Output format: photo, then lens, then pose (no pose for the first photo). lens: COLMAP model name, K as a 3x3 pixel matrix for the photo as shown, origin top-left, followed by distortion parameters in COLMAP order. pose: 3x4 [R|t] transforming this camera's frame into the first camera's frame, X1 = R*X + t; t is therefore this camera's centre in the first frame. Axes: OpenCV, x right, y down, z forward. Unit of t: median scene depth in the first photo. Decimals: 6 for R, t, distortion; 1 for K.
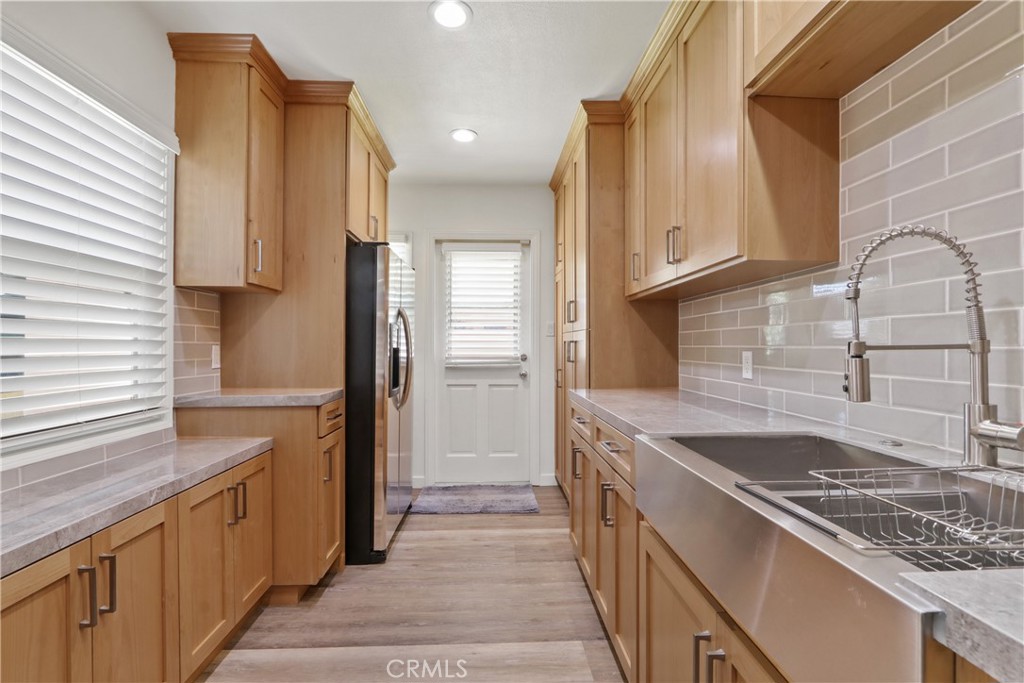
lens RADIAL K [[473.7, 0, 512.8], [0, 473.7, 344.7], [0, 0, 1]] dist [-0.014051, -0.000140]
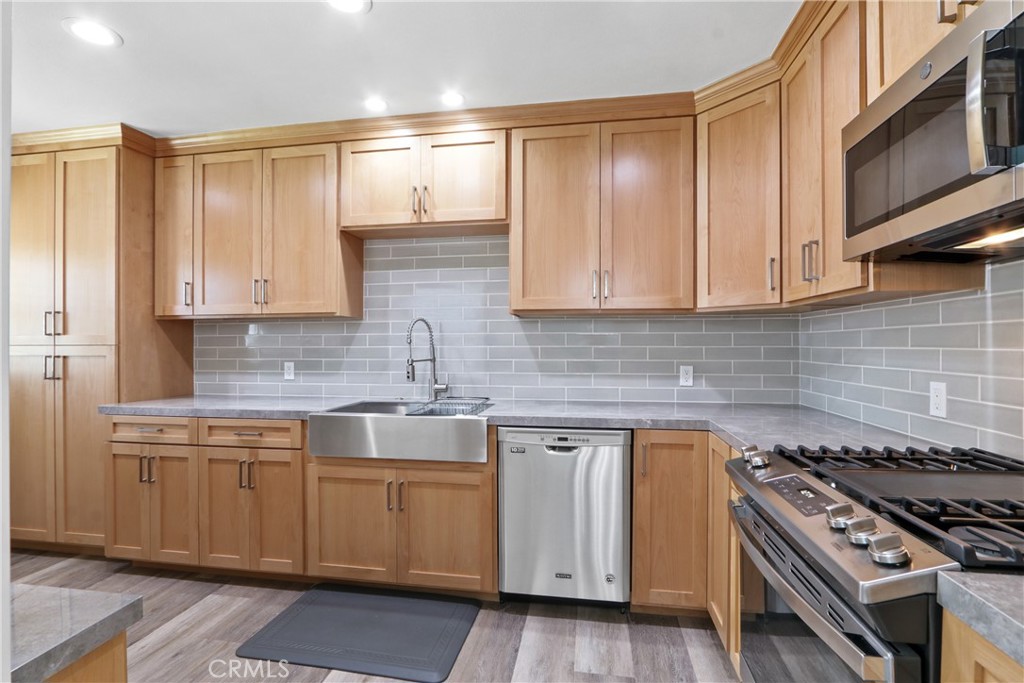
lens RADIAL K [[473.7, 0, 512.8], [0, 473.7, 344.7], [0, 0, 1]] dist [-0.014051, -0.000140]
pose [[0.216500, 0.000523, 0.976282, -0.665452], [0.001369, 0.999999, -0.000839, -0.032095], [-0.976282, 0.001518, 0.216499, -0.052860]]
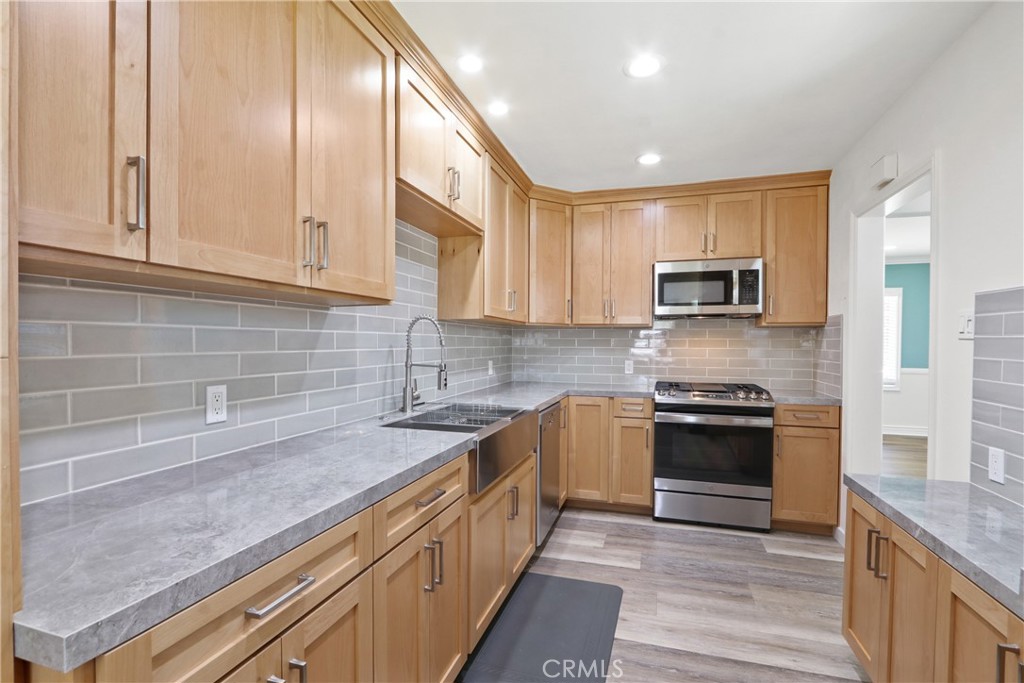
lens RADIAL K [[473.7, 0, 512.8], [0, 473.7, 344.7], [0, 0, 1]] dist [-0.014051, -0.000140]
pose [[-0.937721, -0.004995, 0.347354, -0.150872], [-0.003780, 0.999984, 0.004173, -0.042253], [-0.347369, 0.002600, -0.937725, 1.160456]]
